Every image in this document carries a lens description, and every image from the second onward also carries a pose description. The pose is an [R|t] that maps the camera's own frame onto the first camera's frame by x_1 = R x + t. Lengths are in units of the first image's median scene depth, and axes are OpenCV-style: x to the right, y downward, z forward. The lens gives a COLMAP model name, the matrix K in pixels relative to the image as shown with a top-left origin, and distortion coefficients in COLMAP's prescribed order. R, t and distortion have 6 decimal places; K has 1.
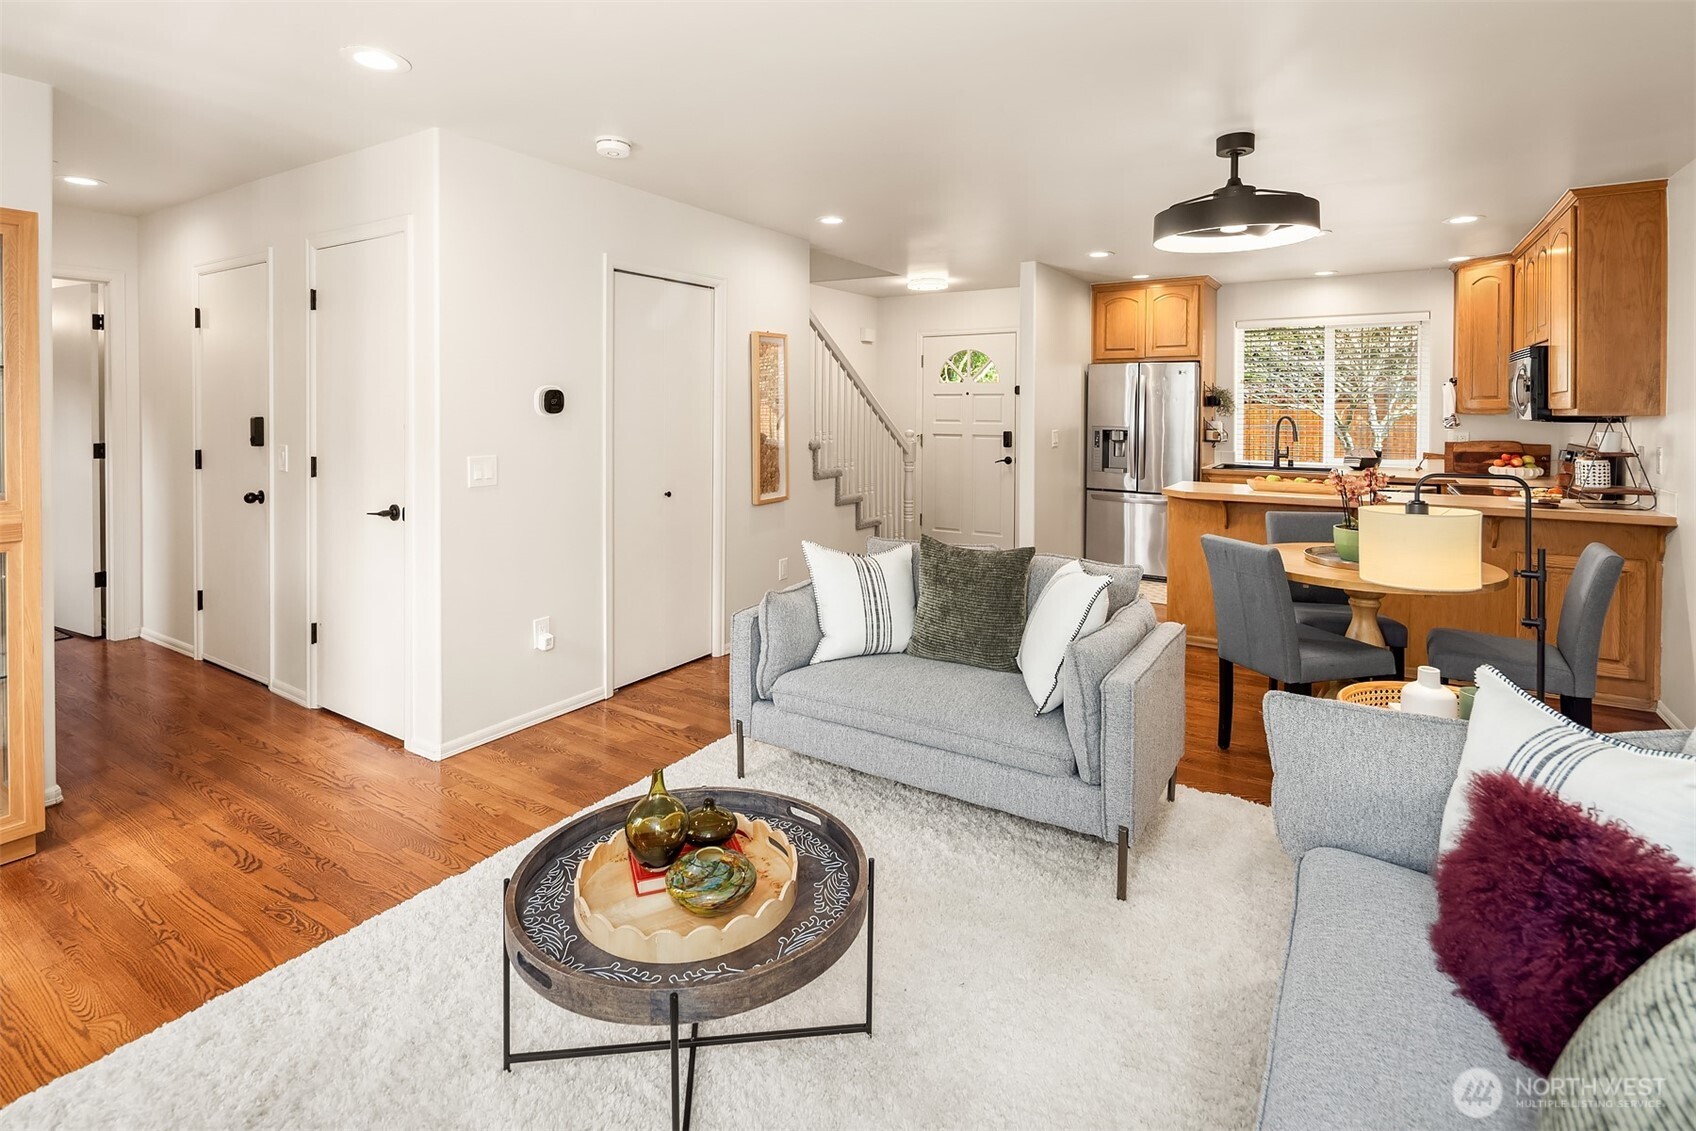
lens RADIAL K [[812.7, 0, 844.5], [0, 812.7, 421.1], [0, 0, 1]] dist [-0.001869, -0.001292]
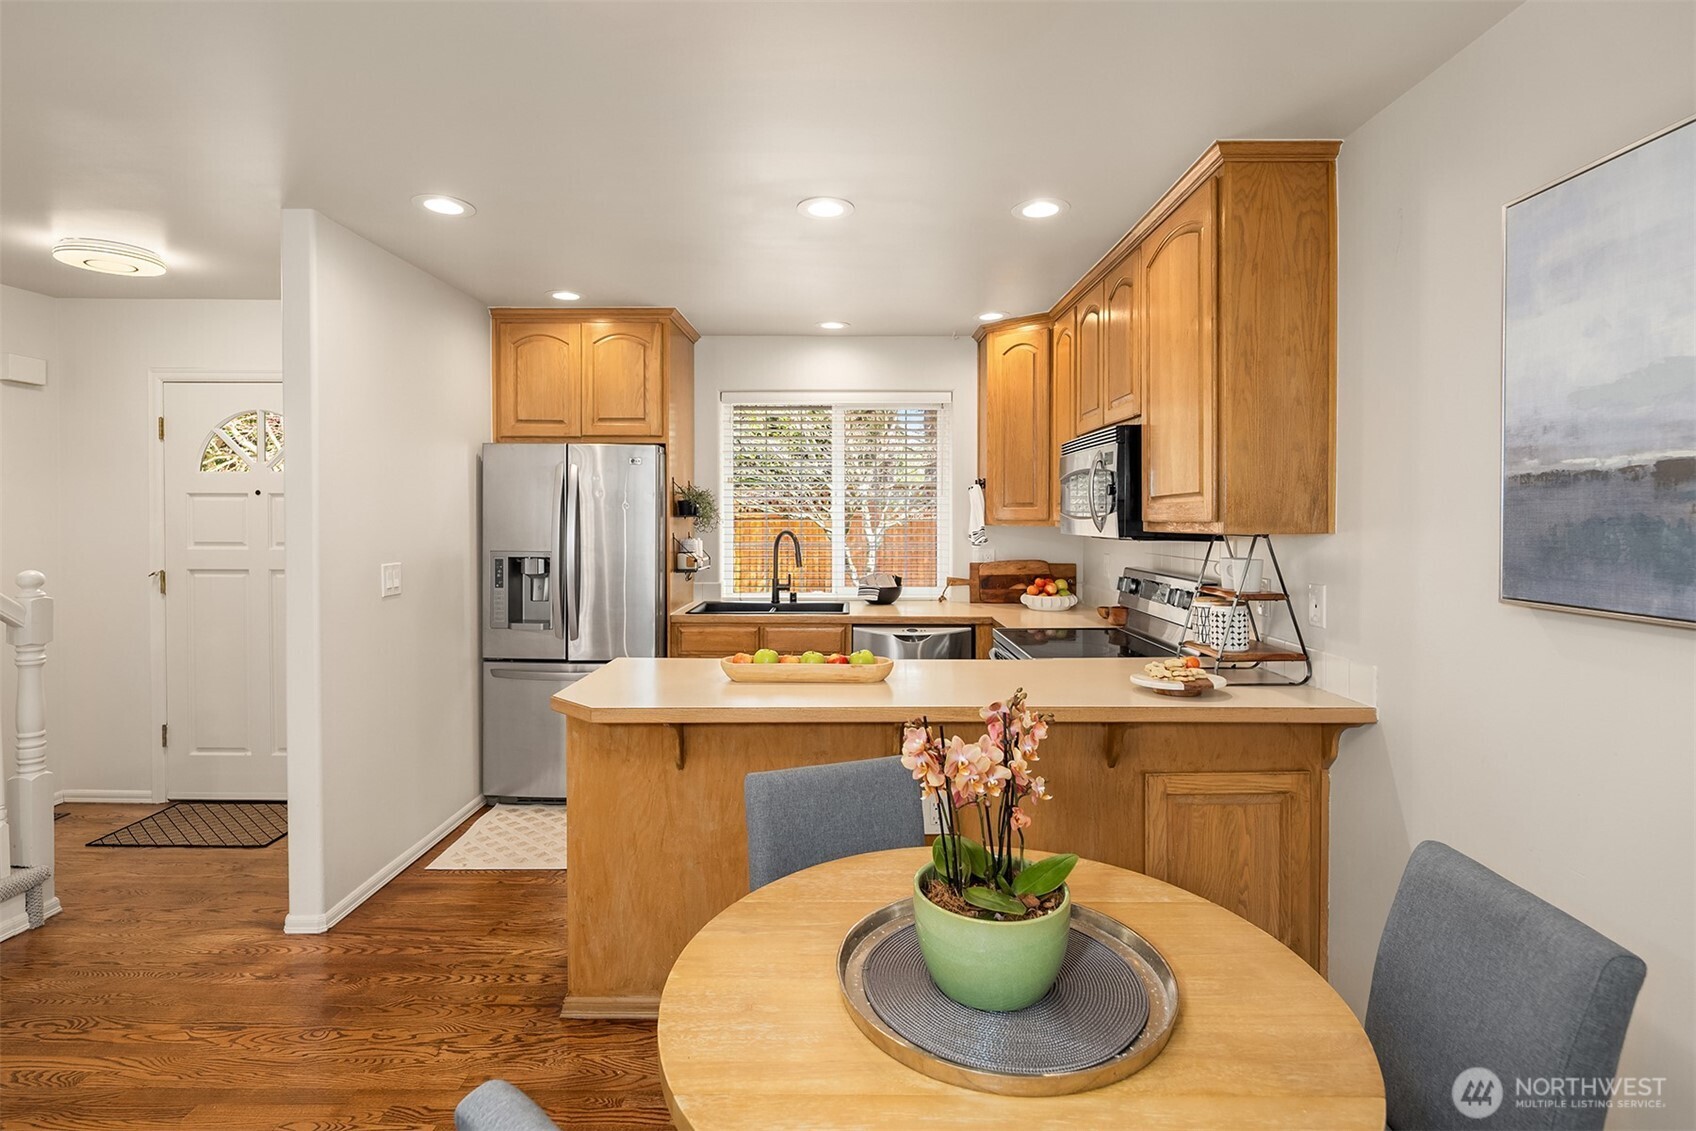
lens RADIAL K [[826.1, 0, 849.0], [0, 826.1, 536.6], [0, 0, 1]] dist [-0.001549, -0.001751]
pose [[0.840587, -0.014673, 0.541477, 0.224987], [0.009967, 0.999883, 0.011622, -0.009333], [-0.541584, -0.004373, 0.840635, 0.412402]]
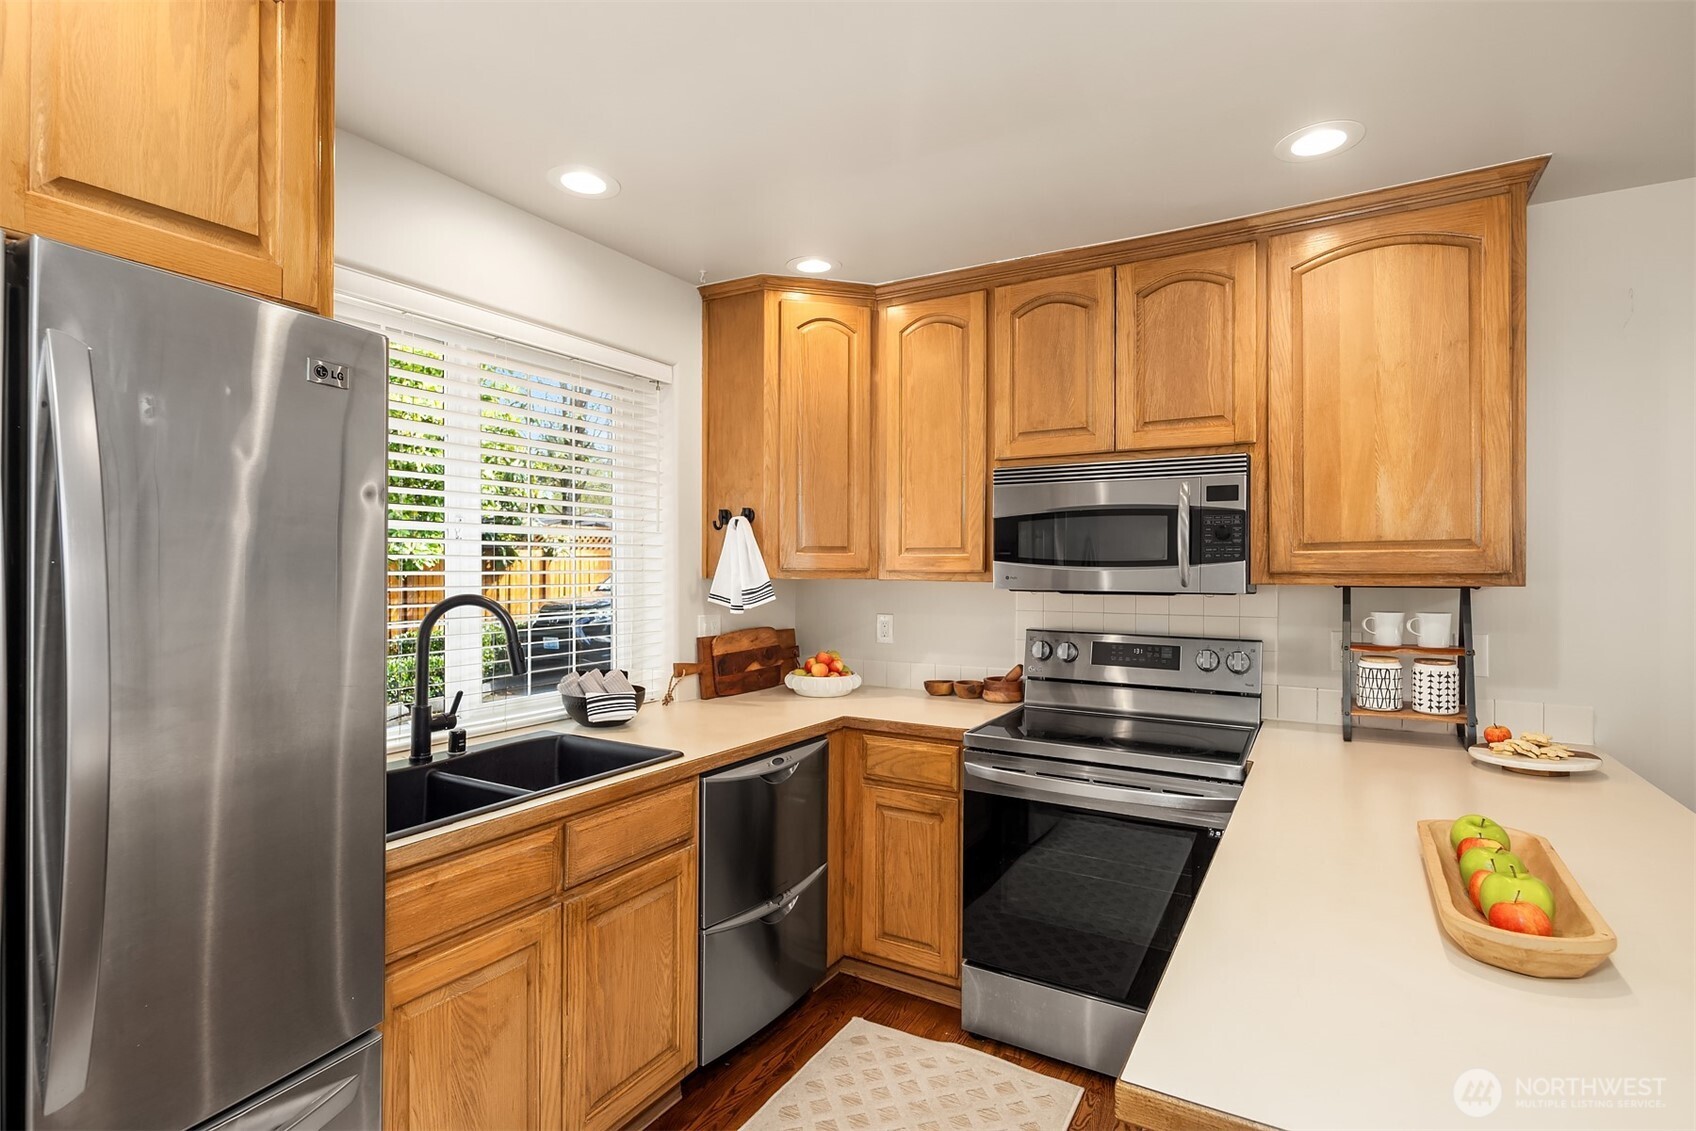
lens RADIAL K [[818.7, 0, 853.0], [0, 818.7, 568.6], [0, 0, 1]] dist [0.000359, -0.000723]
pose [[-0.038592, -0.003803, 0.999248, 0.243453], [0.013247, 0.999903, 0.004317, -0.017184], [-0.999167, 0.013404, -0.038538, 0.939903]]
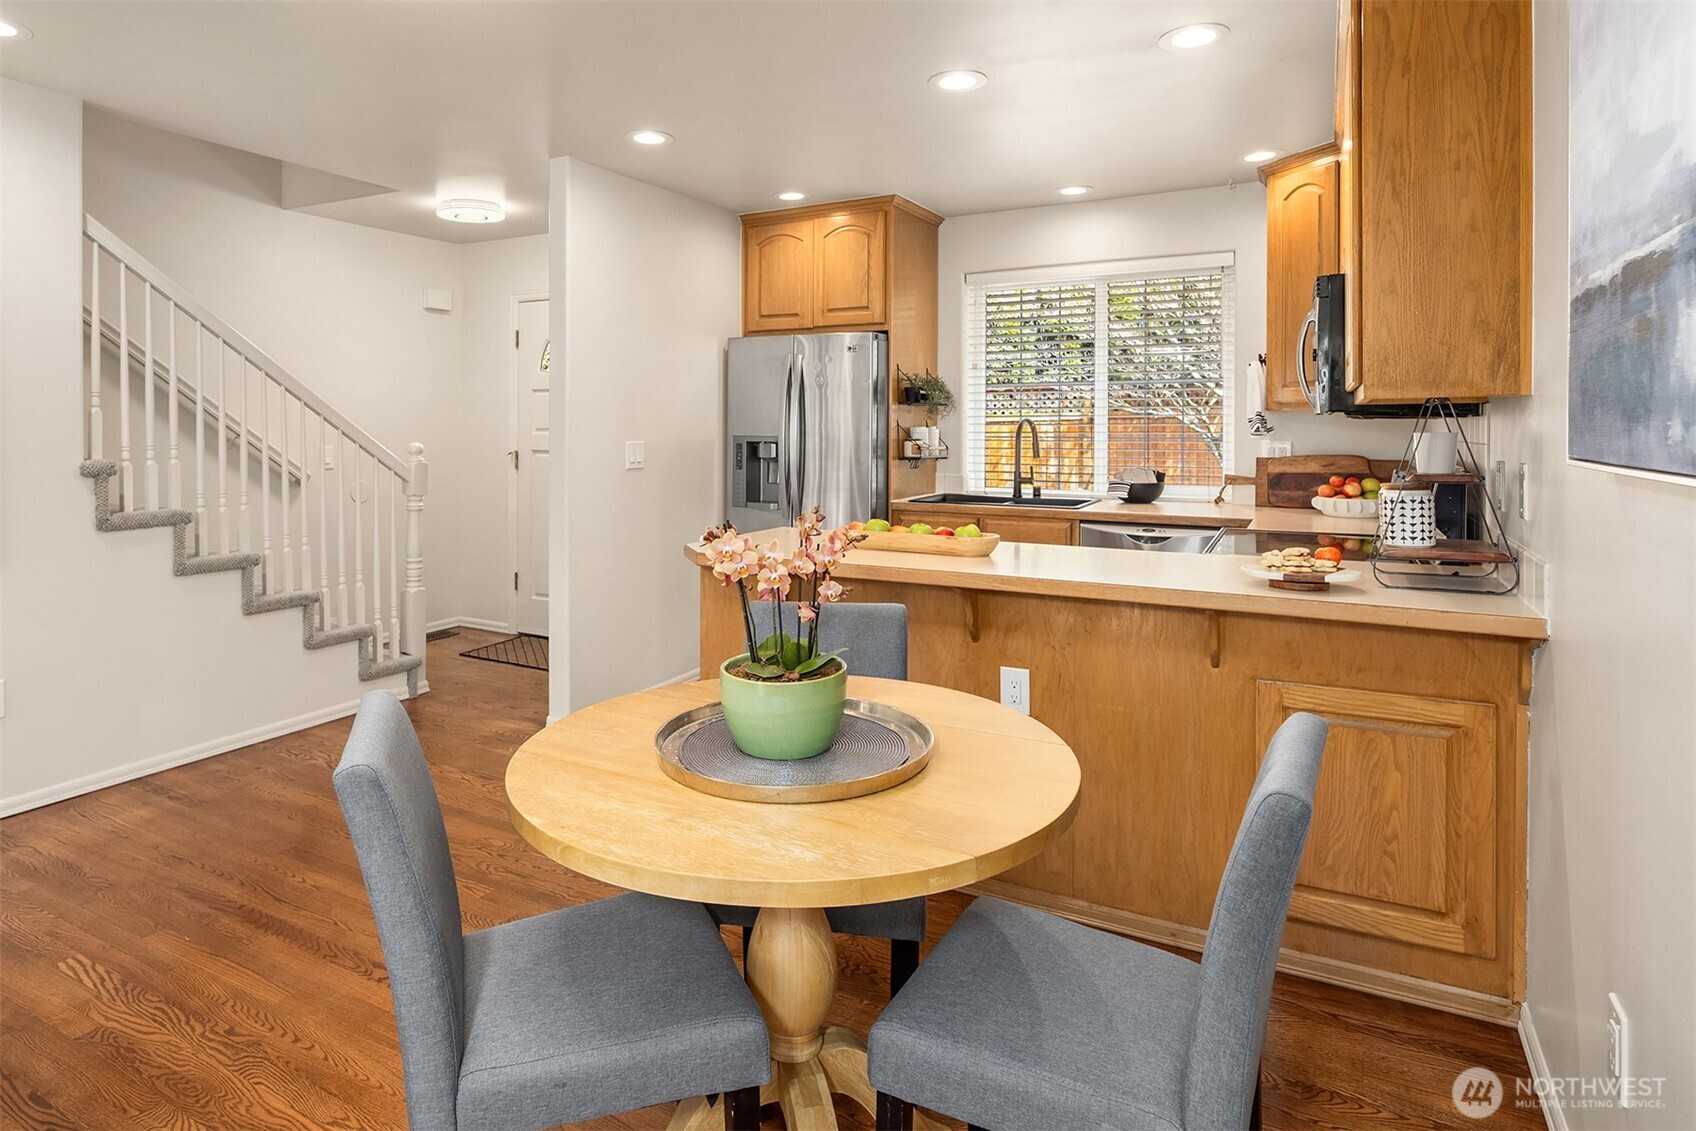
lens RADIAL K [[944.9, 0, 778.2], [0, 944.9, 437.2], [0, 0, 1]] dist [0.002699, -0.001732]
pose [[0.998680, -0.004414, 0.051177, 0.337761], [0.004565, 0.999986, -0.002834, 0.010532], [-0.051164, 0.003063, 0.998686, 0.292152]]
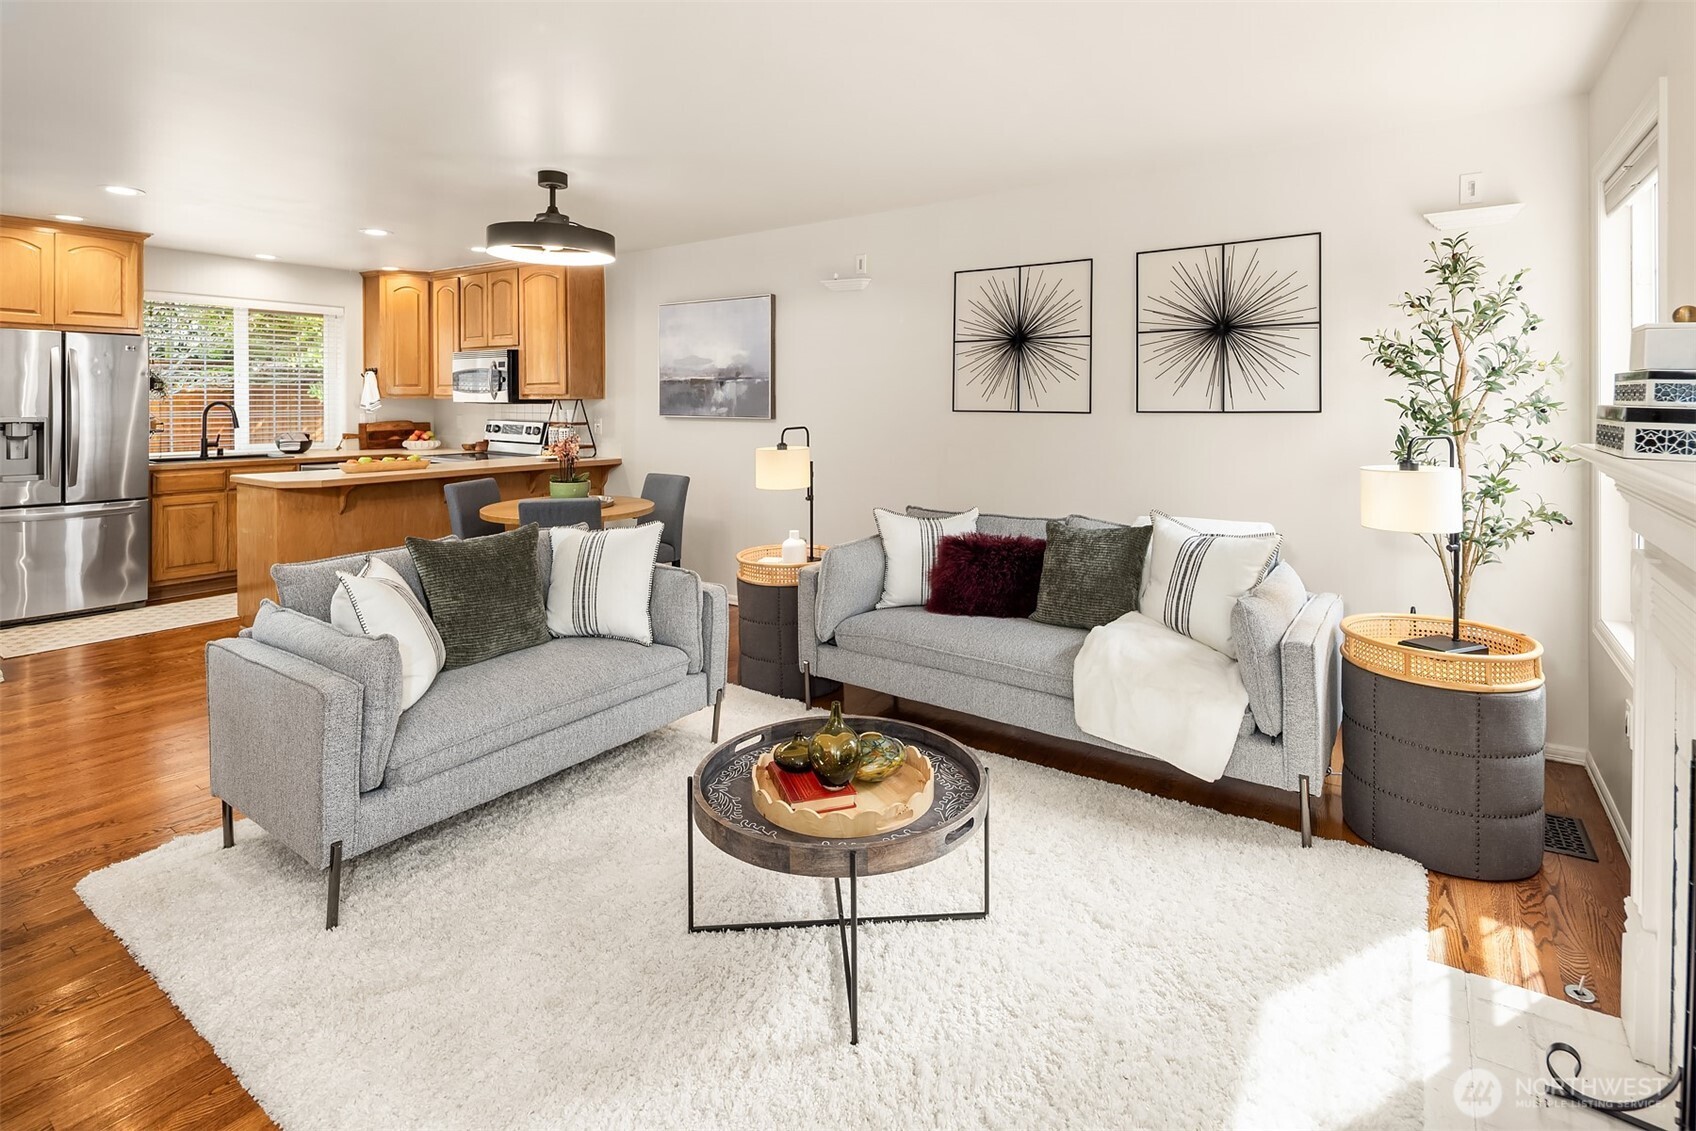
lens RADIAL K [[821.8, 0, 847.8], [0, 821.8, 406.4], [0, 0, 1]] dist [0.002470, -0.000136]
pose [[0.048841, -0.011786, 0.998737, -0.391675], [0.013240, 0.999850, 0.011152, -0.001685], [-0.998719, 0.012679, 0.048990, 0.258064]]
